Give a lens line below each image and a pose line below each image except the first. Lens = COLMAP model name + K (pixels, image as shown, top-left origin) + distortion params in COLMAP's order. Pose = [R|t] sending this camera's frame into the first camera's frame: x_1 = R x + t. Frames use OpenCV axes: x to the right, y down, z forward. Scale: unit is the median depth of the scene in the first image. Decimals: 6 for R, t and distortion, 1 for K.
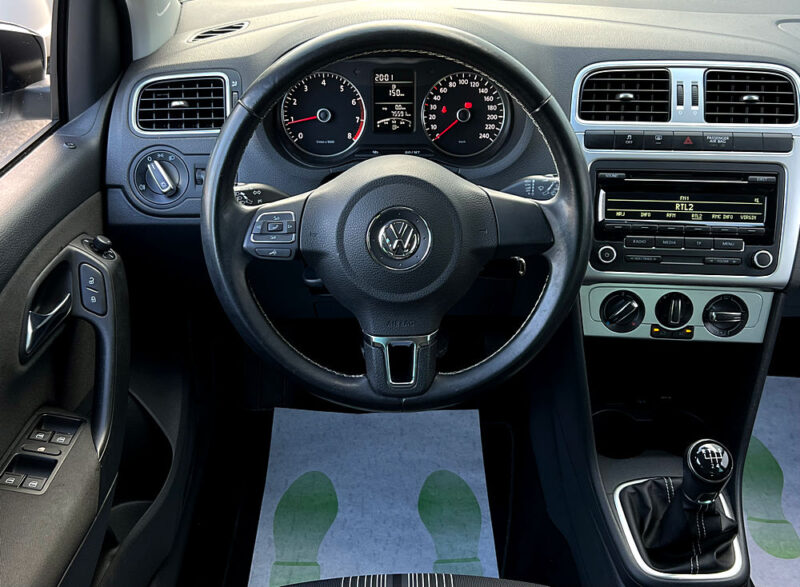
lens RADIAL K [[835.4, 0, 390.6], [0, 835.4, 279.7], [0, 0, 1]] dist [0.012366, 0.000000]
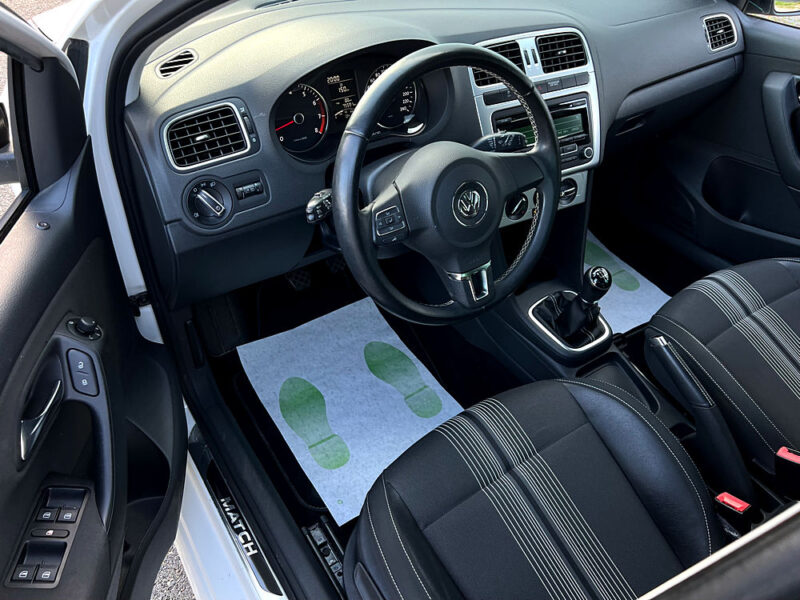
lens RADIAL K [[601.8, 0, 397.3], [0, 601.8, 303.1], [0, 0, 1]] dist [-0.008927, -0.001266]
pose [[0.833988, -0.344267, 0.431213, -0.474335], [0.243776, 0.930971, 0.271784, -0.158576], [-0.495013, -0.121545, 0.860342, 0.121601]]
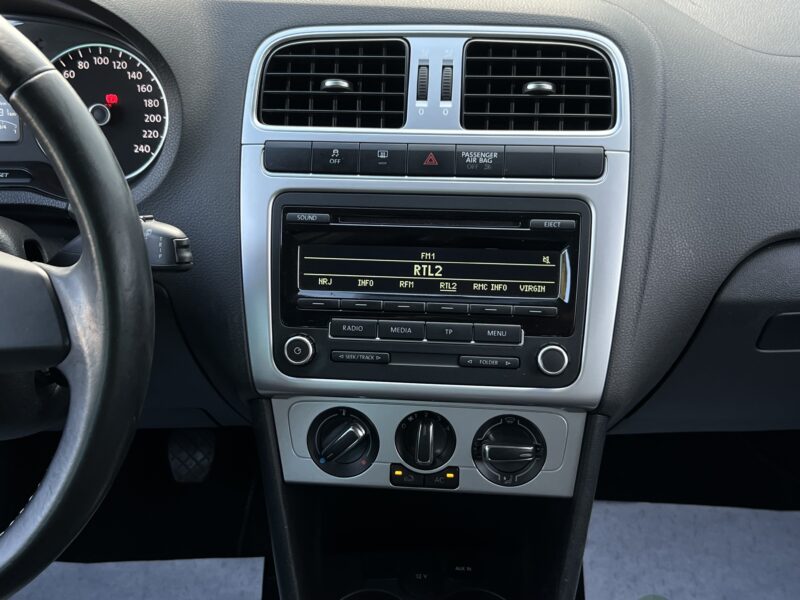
lens RADIAL K [[1036.8, 0, 401.3], [0, 1036.8, 305.3], [0, 0, 1]] dist [0.052306, 0.000000]
pose [[0.999998, -0.000728, -0.001881, 0.330454], [0.000704, 0.999914, -0.013075, -0.051987], [0.001890, 0.013074, 0.999913, 0.260846]]
